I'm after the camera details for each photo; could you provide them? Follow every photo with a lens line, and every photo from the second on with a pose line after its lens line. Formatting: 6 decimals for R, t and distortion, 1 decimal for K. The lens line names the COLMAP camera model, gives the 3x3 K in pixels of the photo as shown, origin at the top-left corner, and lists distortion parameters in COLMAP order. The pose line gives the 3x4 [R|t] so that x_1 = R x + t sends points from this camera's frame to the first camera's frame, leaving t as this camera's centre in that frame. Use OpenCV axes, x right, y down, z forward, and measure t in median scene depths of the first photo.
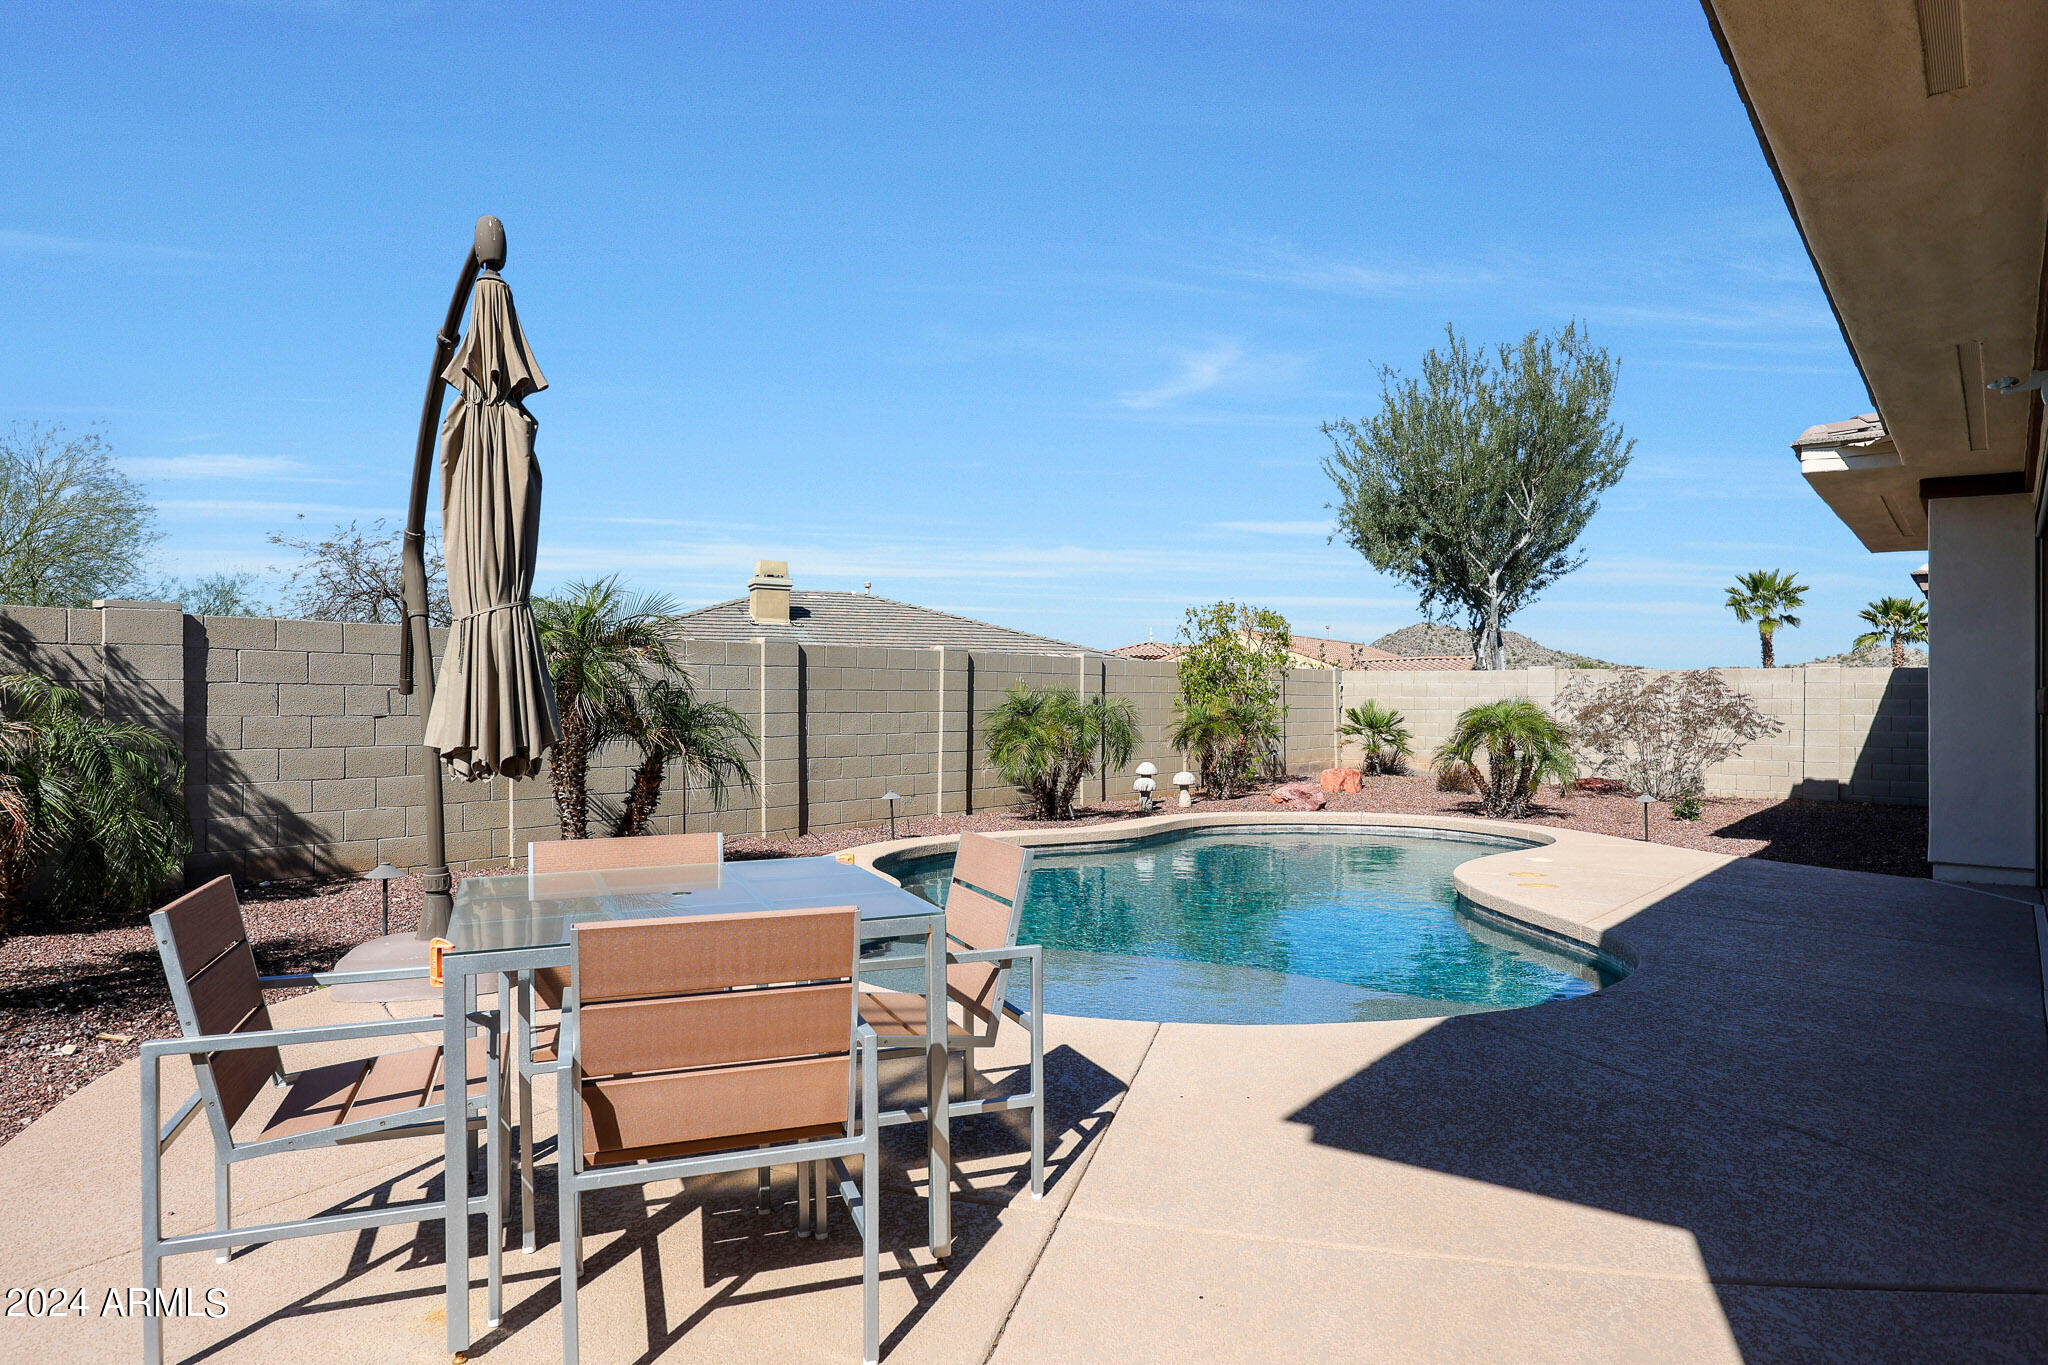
lens RADIAL K [[1251.3, 0, 1024.0], [0, 1251.3, 682.5], [0, 0, 1]] dist [0.005940, 0.001825]
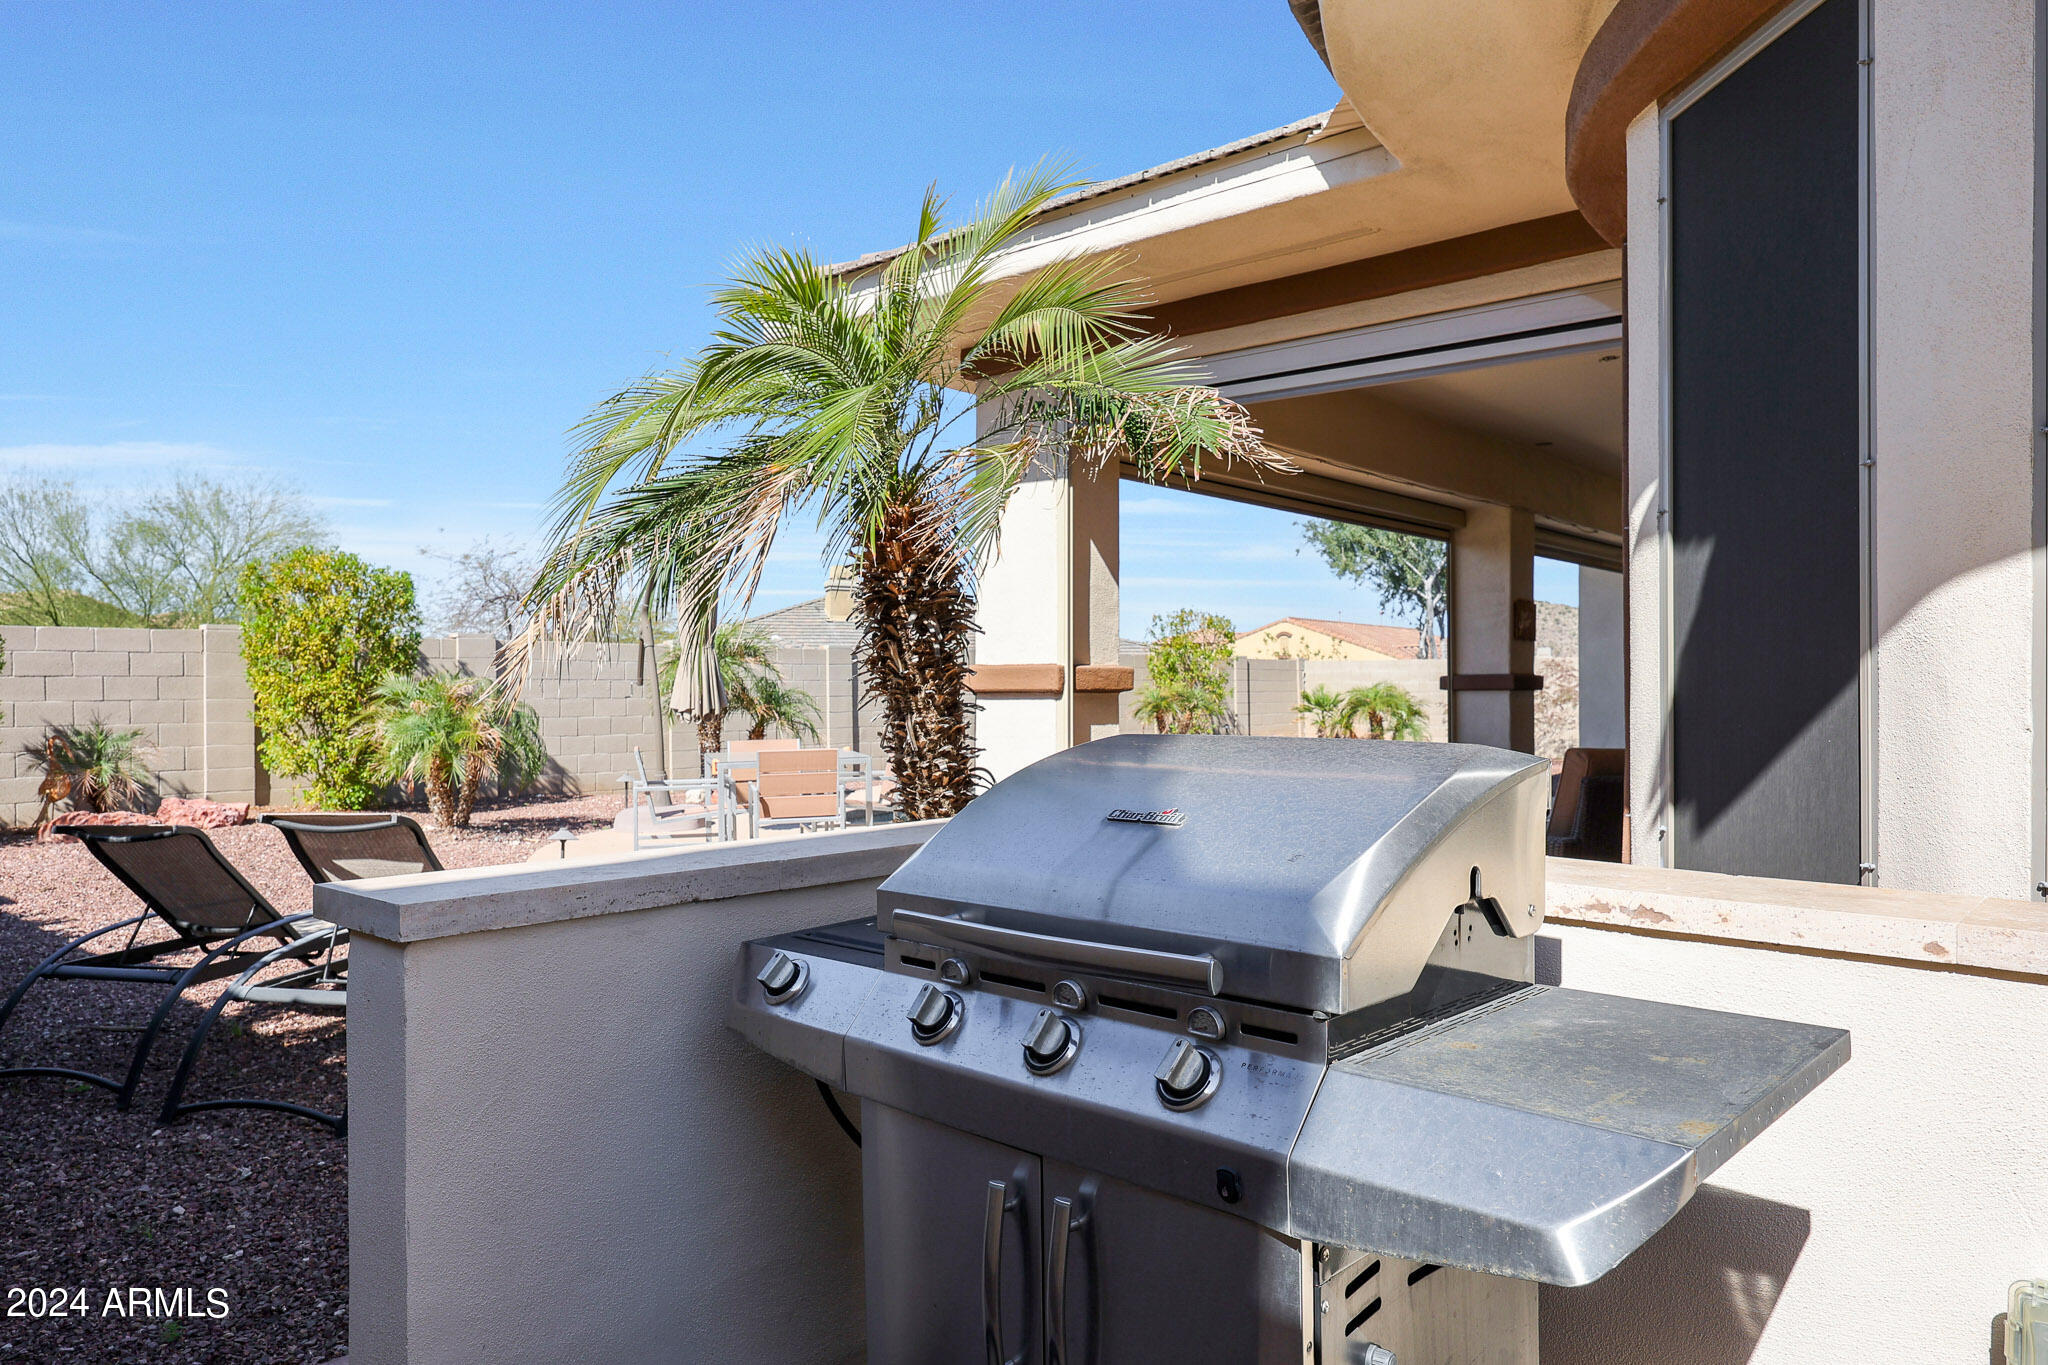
lens RADIAL K [[1399.5, 0, 1024.0], [0, 1399.5, 682.5], [0, 0, 1]] dist [-0.002107, -0.000477]
pose [[0.996714, -0.006745, -0.080722, 0.114229], [0.007696, 0.999905, 0.011472, -0.006789], [0.080637, -0.012056, 0.996671, -0.460215]]
